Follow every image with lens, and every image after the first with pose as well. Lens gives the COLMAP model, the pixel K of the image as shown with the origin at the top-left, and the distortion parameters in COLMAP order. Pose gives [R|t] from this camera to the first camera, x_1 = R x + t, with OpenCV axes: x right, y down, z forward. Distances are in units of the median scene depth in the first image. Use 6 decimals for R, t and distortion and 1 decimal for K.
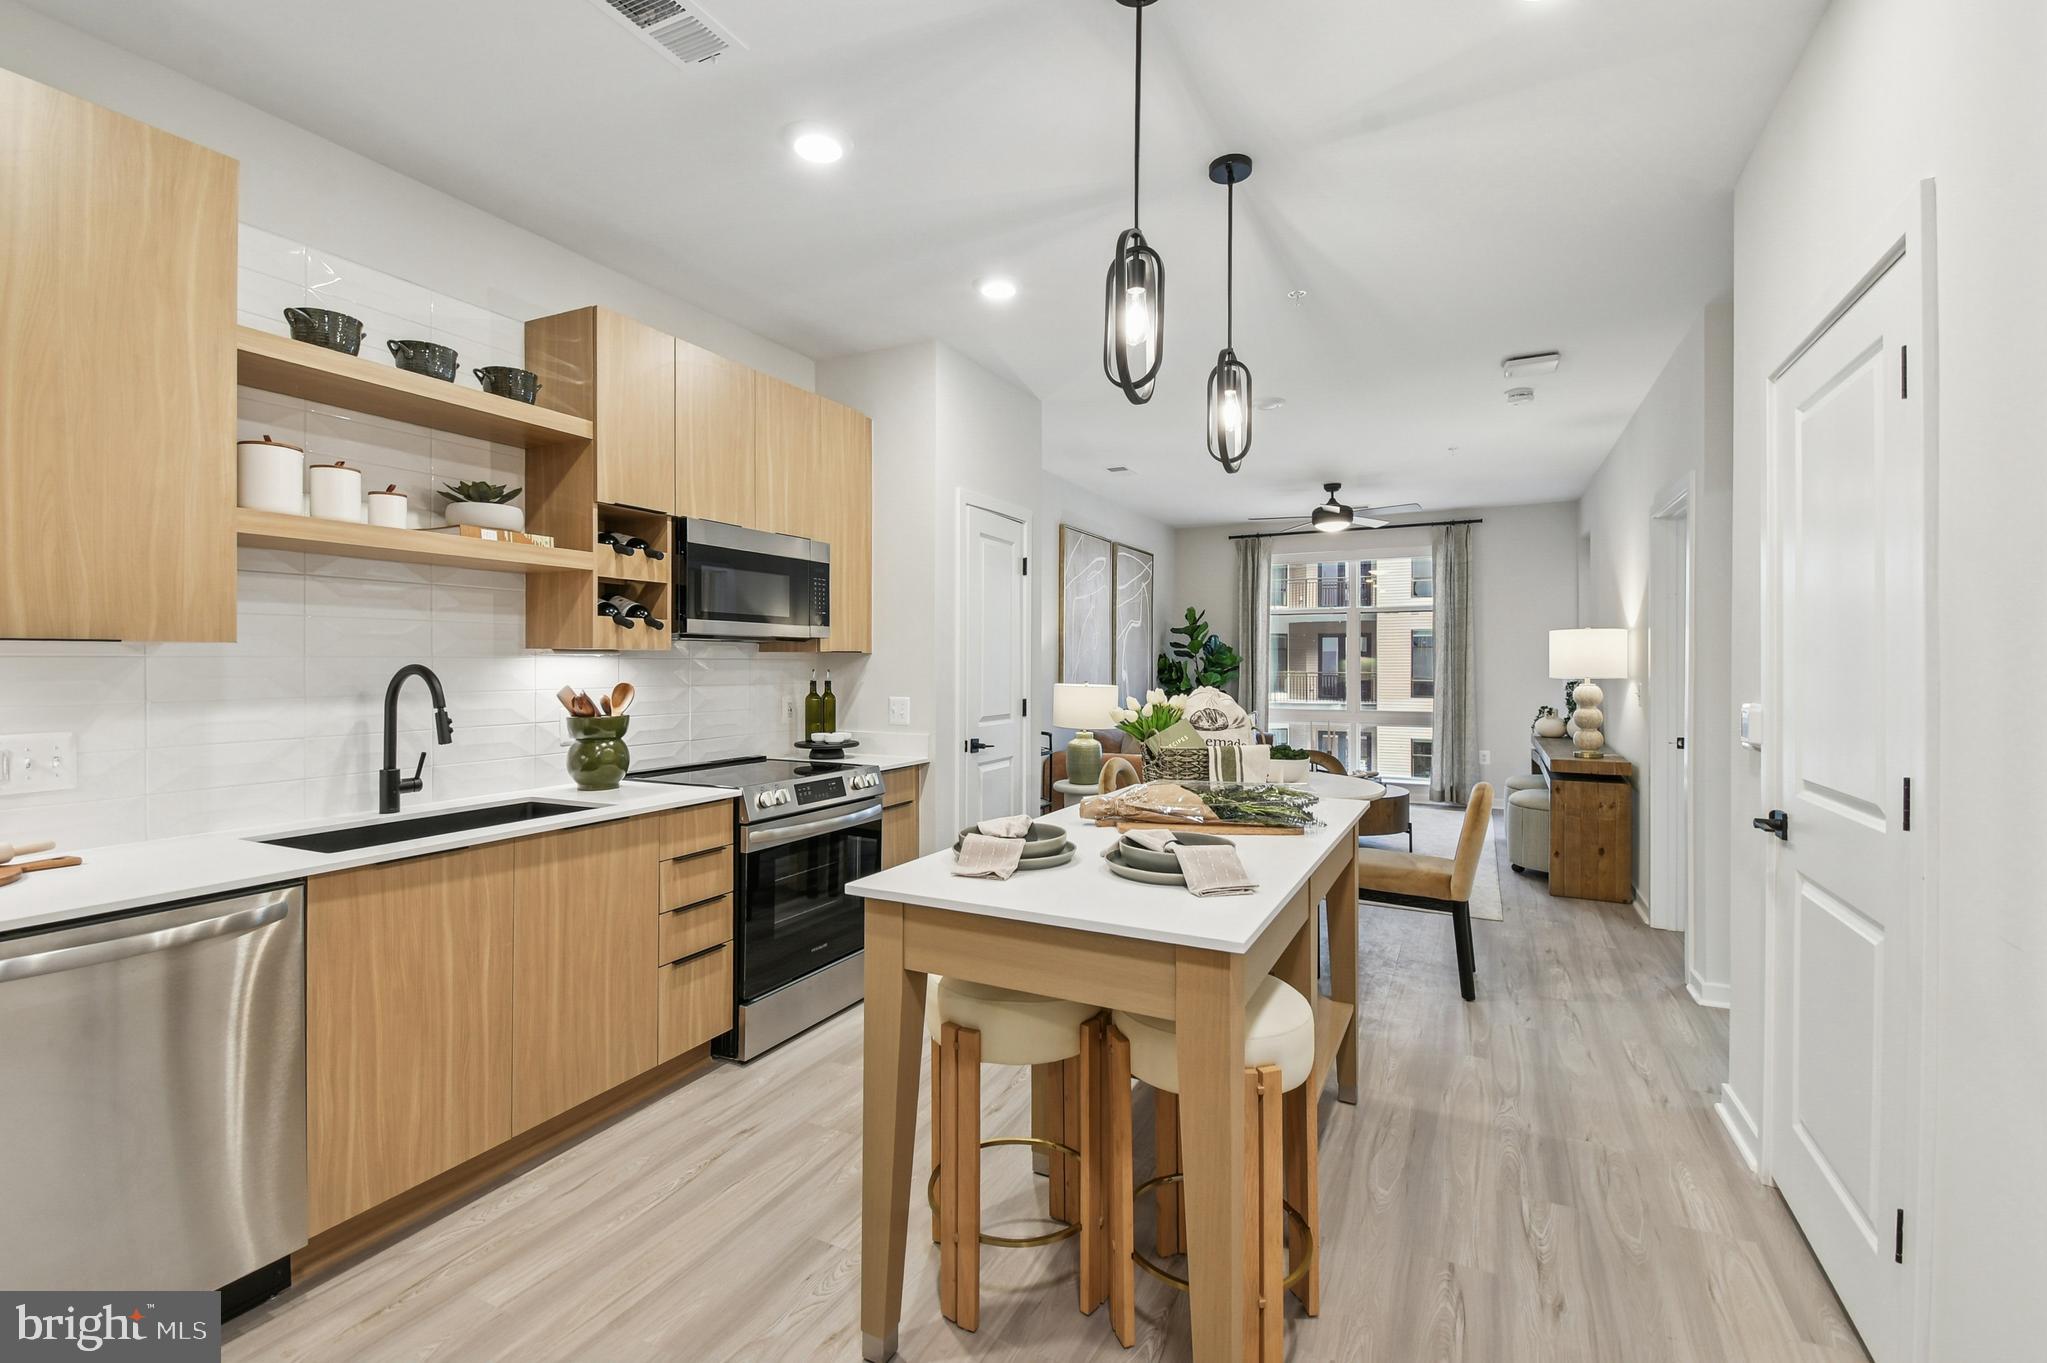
lens RADIAL K [[864.4, 0, 1024.6], [0, 864.4, 667.8], [0, 0, 1]] dist [0.041361, -0.026098]
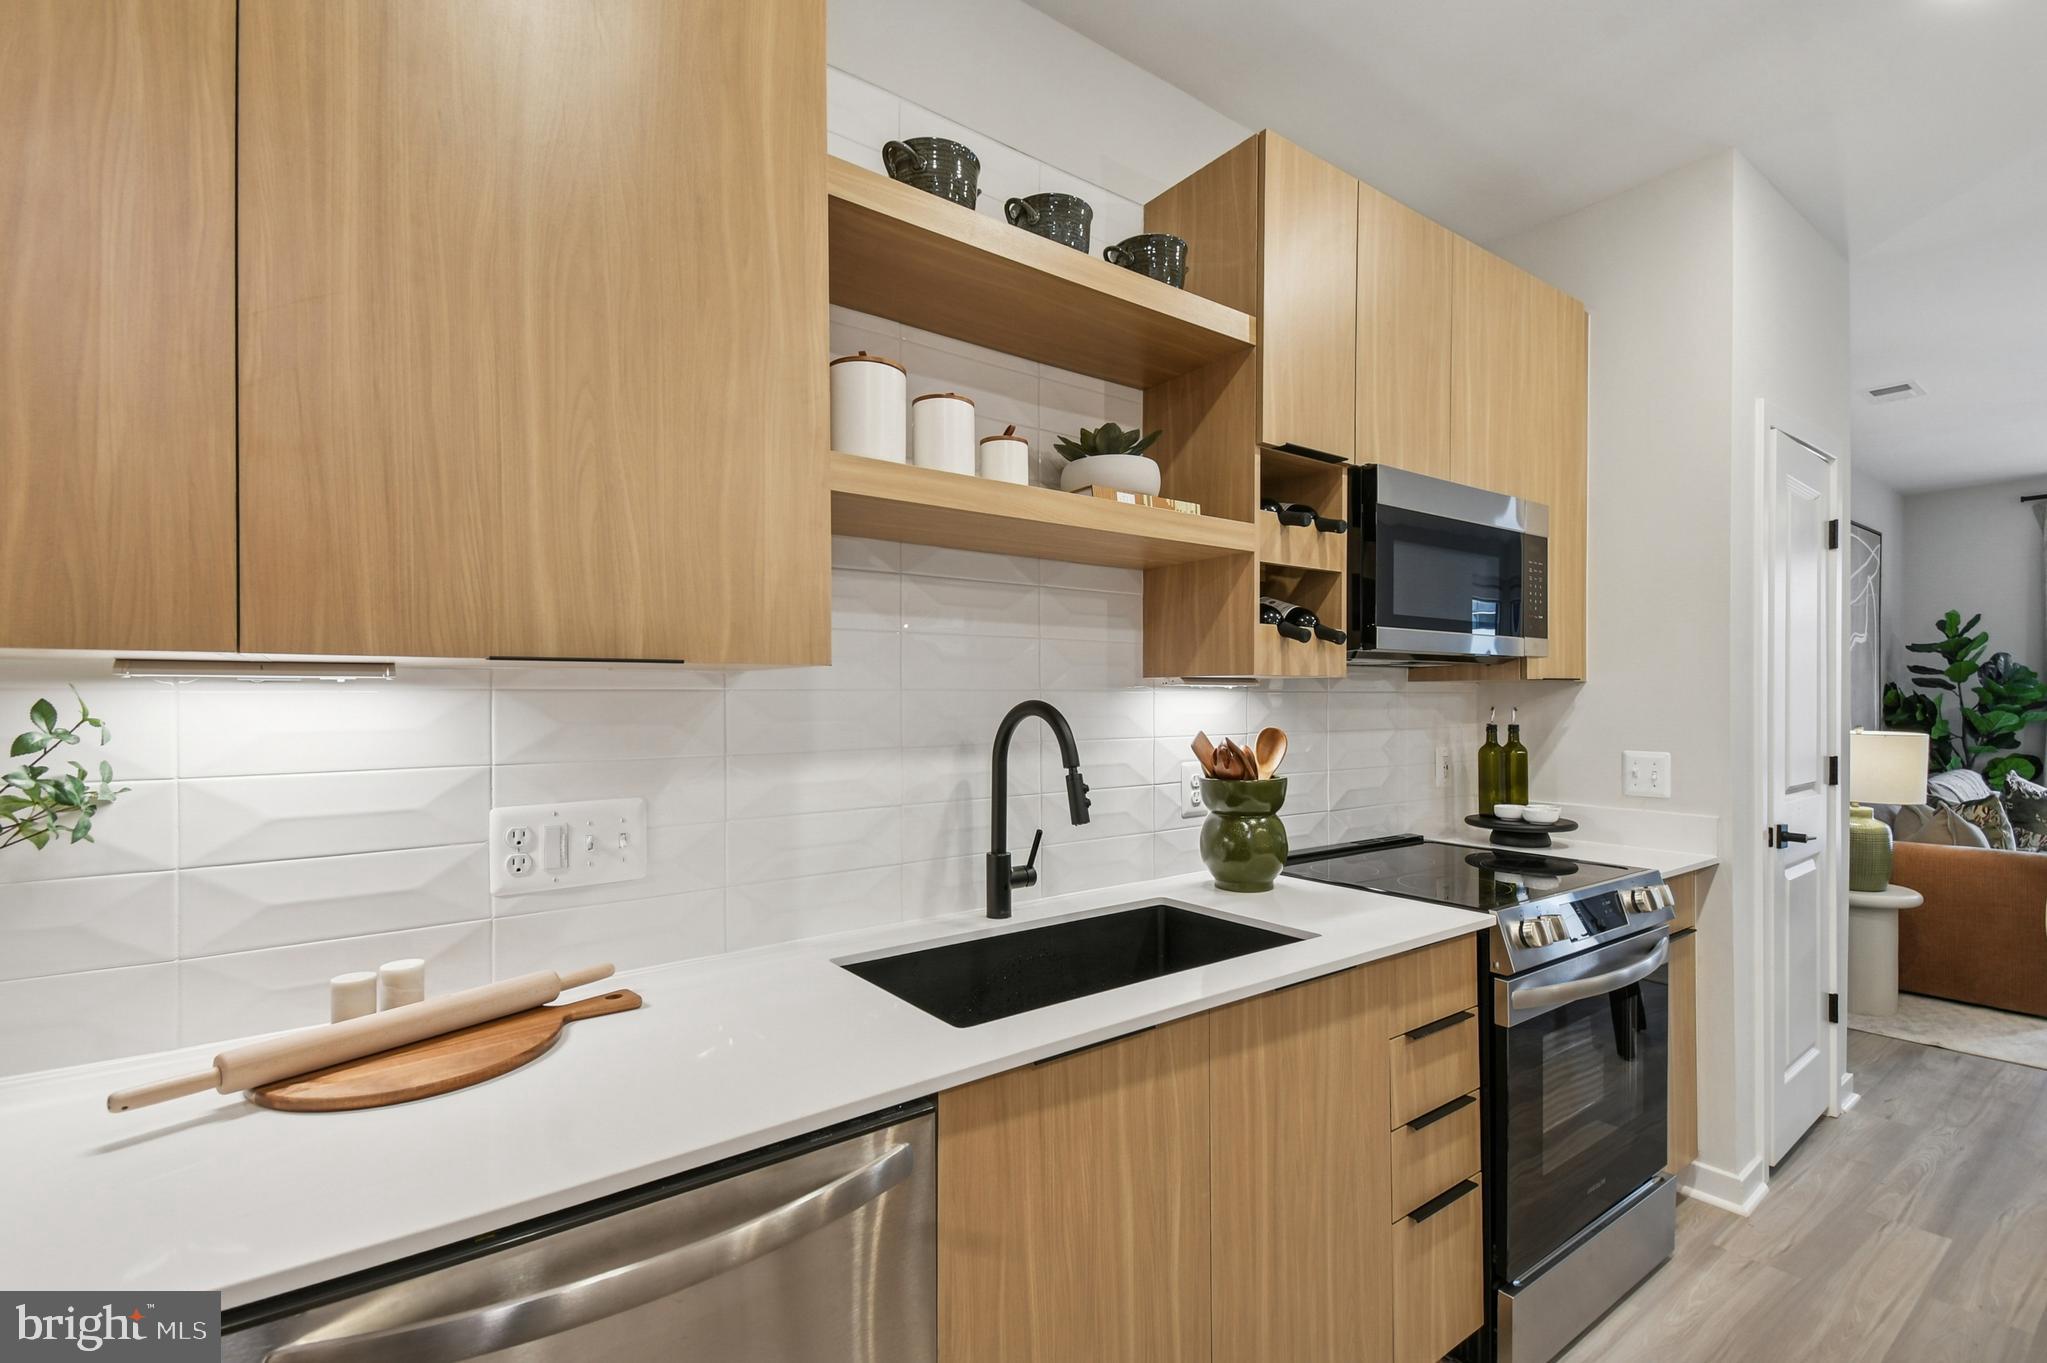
lens RADIAL K [[920.7, 0, 1105.2], [0, 920.7, 708.2], [0, 0, 1]] dist [0.019464, -0.000041]
pose [[0.912024, -0.000798, -0.410136, -0.321571], [0.001878, 0.999996, 0.002231, 0.000662], [0.410132, -0.002805, 0.912022, 0.344059]]
